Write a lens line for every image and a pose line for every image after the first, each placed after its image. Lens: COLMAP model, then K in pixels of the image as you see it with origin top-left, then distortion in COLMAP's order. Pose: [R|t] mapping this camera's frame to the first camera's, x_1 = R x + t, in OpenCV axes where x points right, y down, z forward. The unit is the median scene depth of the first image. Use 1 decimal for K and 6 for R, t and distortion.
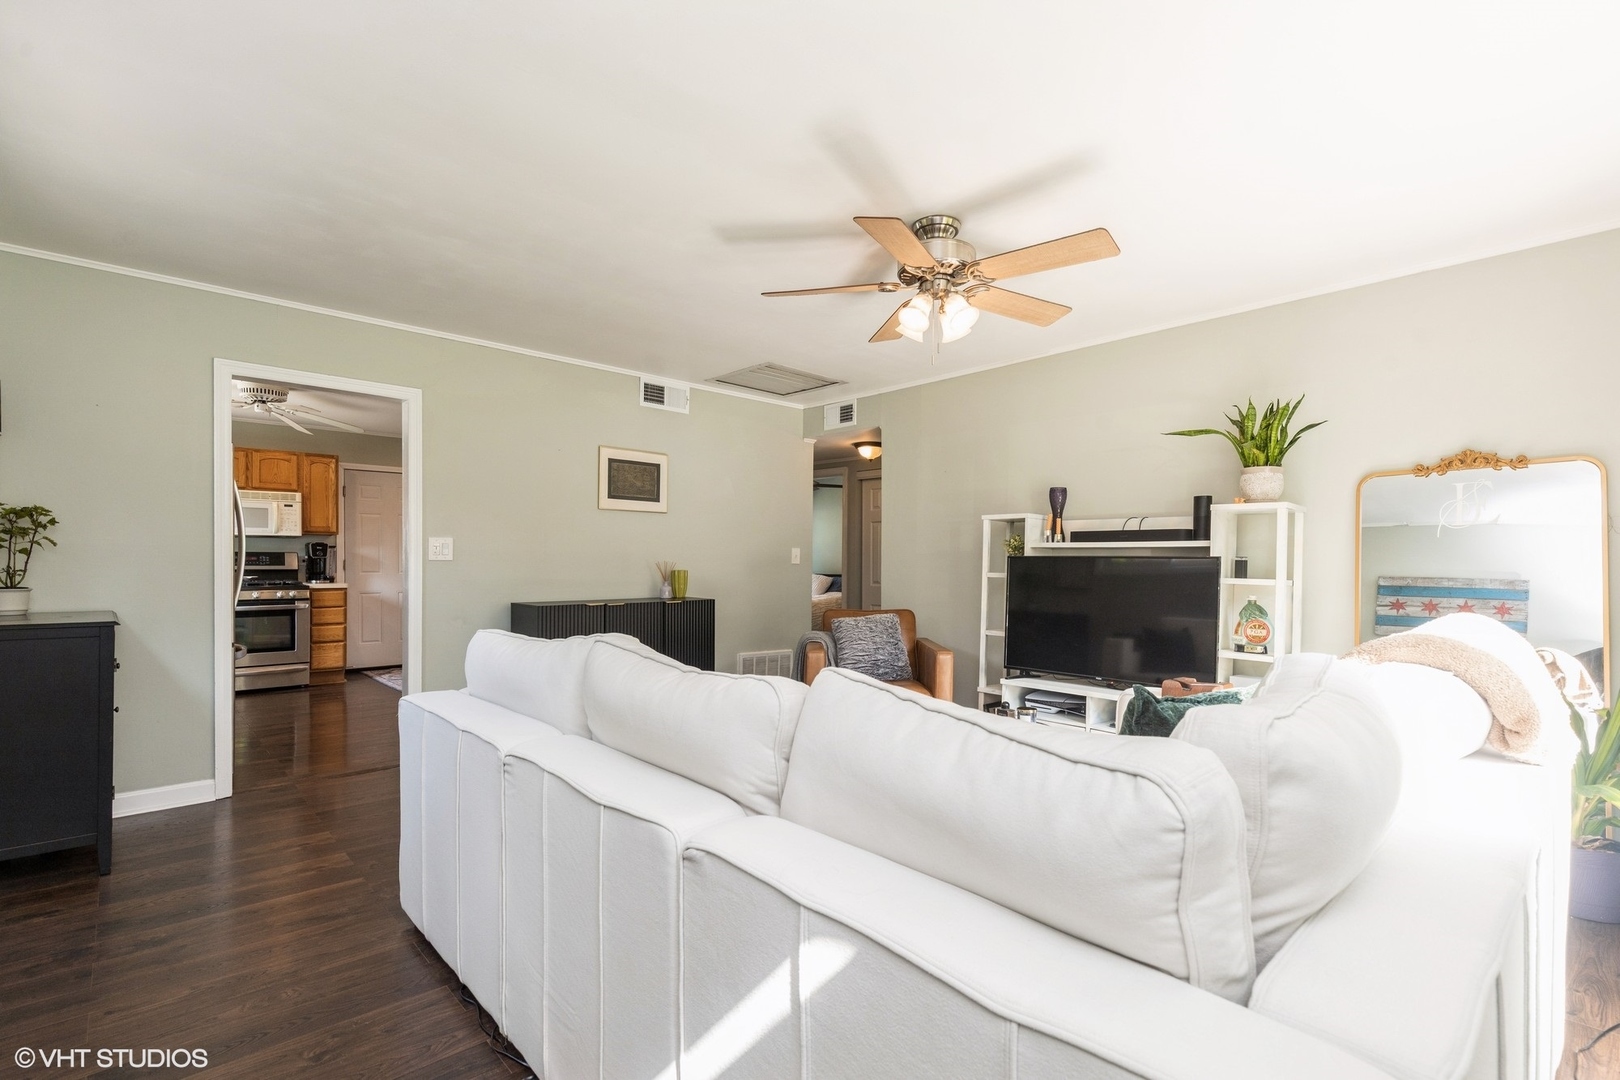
lens RADIAL K [[738.8, 0, 818.0], [0, 738.8, 561.1], [0, 0, 1]] dist [0.002188, 0.000395]
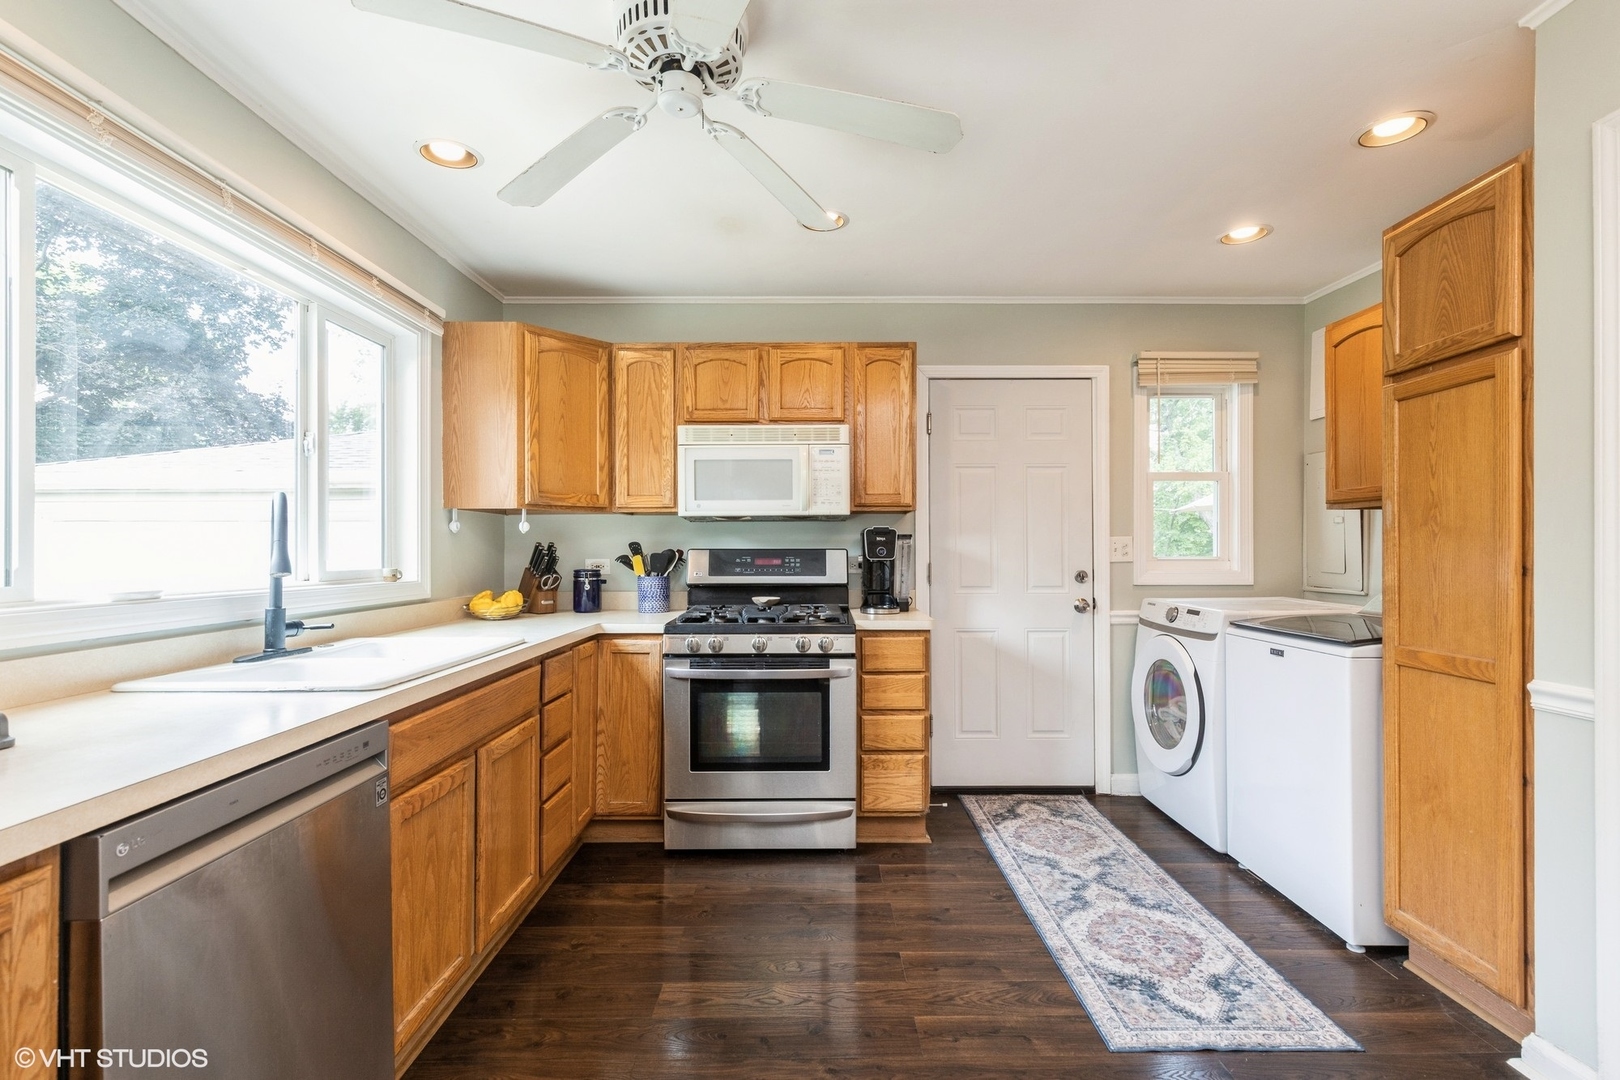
lens RADIAL K [[738.8, 0, 813.6], [0, 738.8, 542.7], [0, 0, 1]] dist [0.002188, 0.000395]
pose [[0.726212, -0.008239, -0.687421, -0.386051], [-0.000455, 0.999922, -0.012466, -0.009893], [0.687470, 0.009366, 0.726152, 0.635322]]
